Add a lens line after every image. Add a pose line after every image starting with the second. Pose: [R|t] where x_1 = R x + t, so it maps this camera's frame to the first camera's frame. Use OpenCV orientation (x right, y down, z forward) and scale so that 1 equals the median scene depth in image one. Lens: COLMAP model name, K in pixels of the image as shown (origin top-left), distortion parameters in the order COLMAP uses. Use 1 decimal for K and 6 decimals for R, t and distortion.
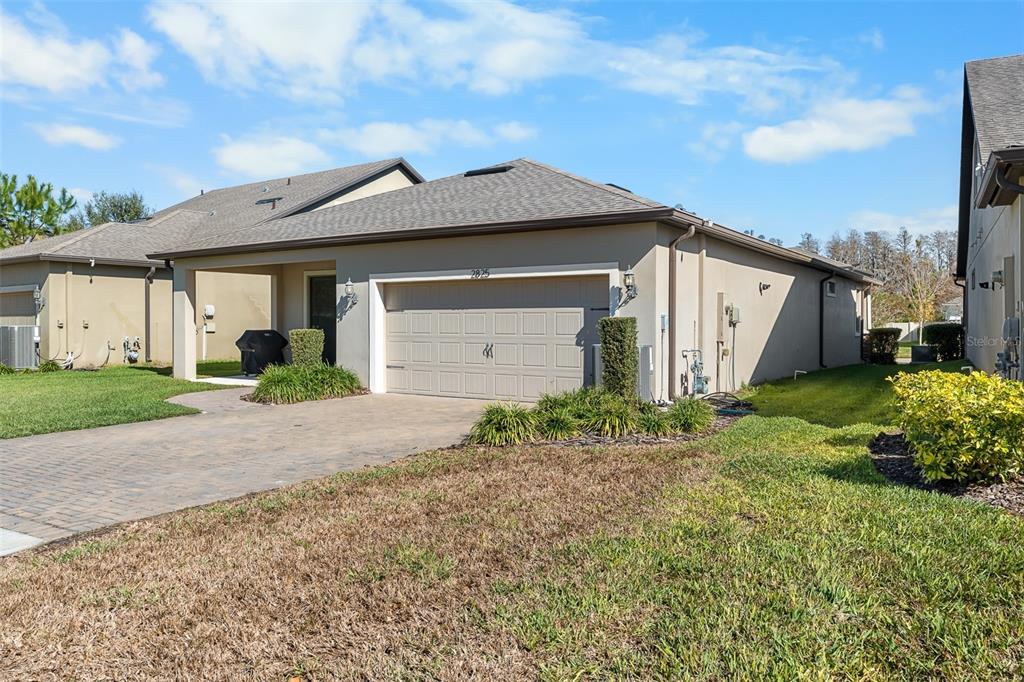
lens RADIAL K [[770.3, 0, 510.7], [0, 770.3, 324.6], [0, 0, 1]] dist [-0.004496, -0.000690]
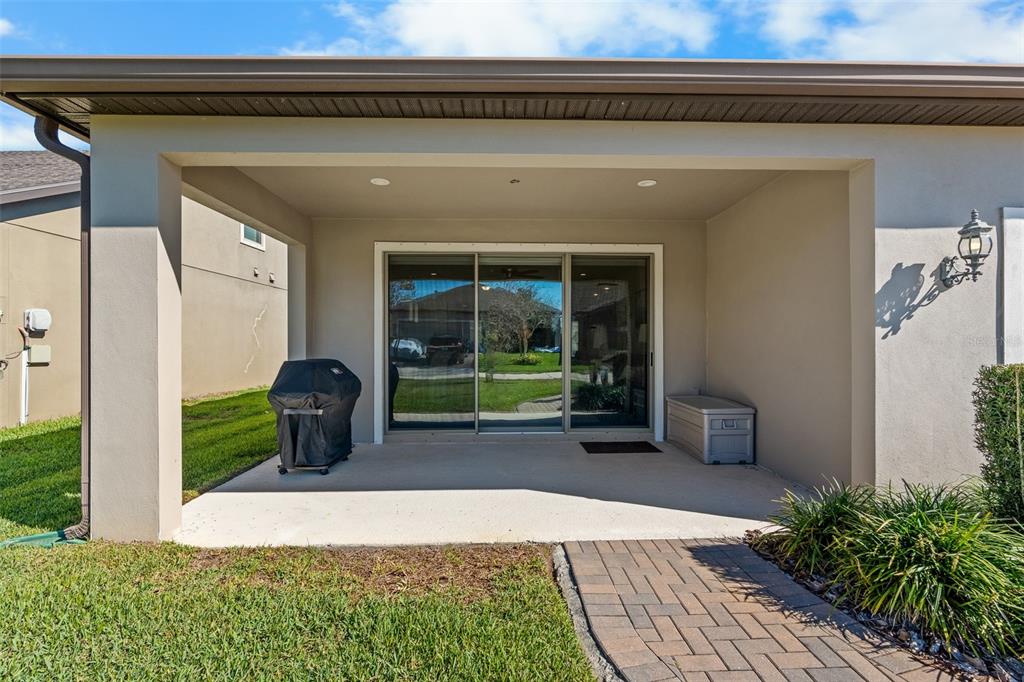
lens RADIAL K [[462.7, 0, 512.2], [0, 462.7, 344.9], [0, 0, 1]] dist [-0.004398, -0.000540]
pose [[0.825685, -0.006217, 0.564097, -0.483026], [0.005732, 0.999980, 0.002630, -0.002229], [-0.564102, 0.001062, 0.825705, 0.927840]]
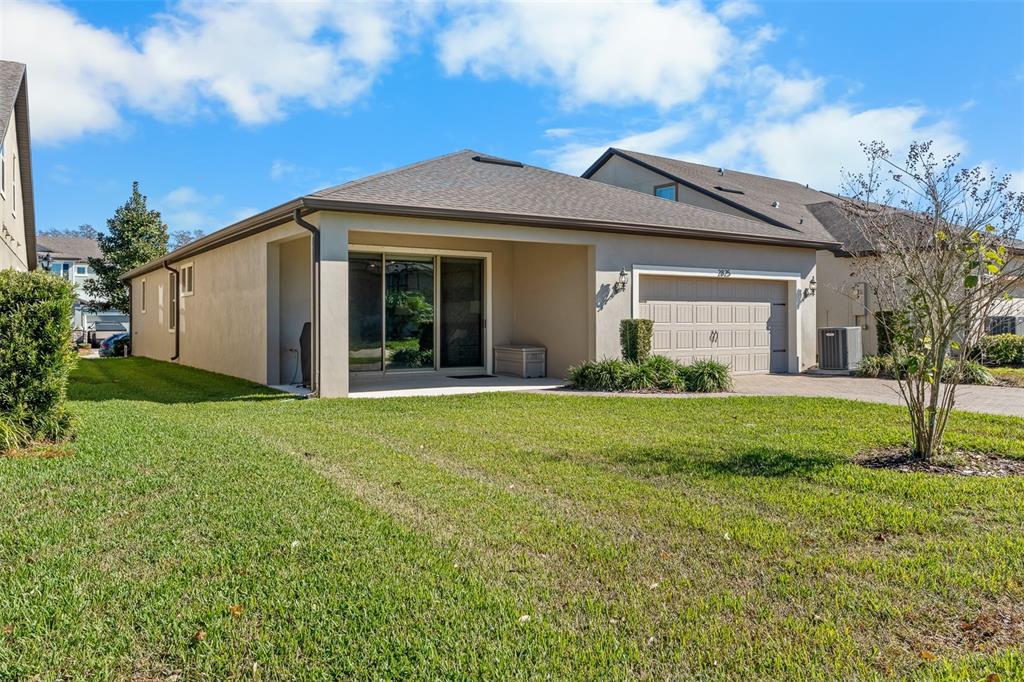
lens RADIAL K [[770.3, 0, 510.7], [0, 770.3, 324.6], [0, 0, 1]] dist [-0.004496, -0.000690]
pose [[0.407432, -0.006580, 0.913212, -1.145181], [0.001935, 0.999978, 0.006341, 0.006655], [-0.913234, -0.000816, 0.407435, 0.714681]]
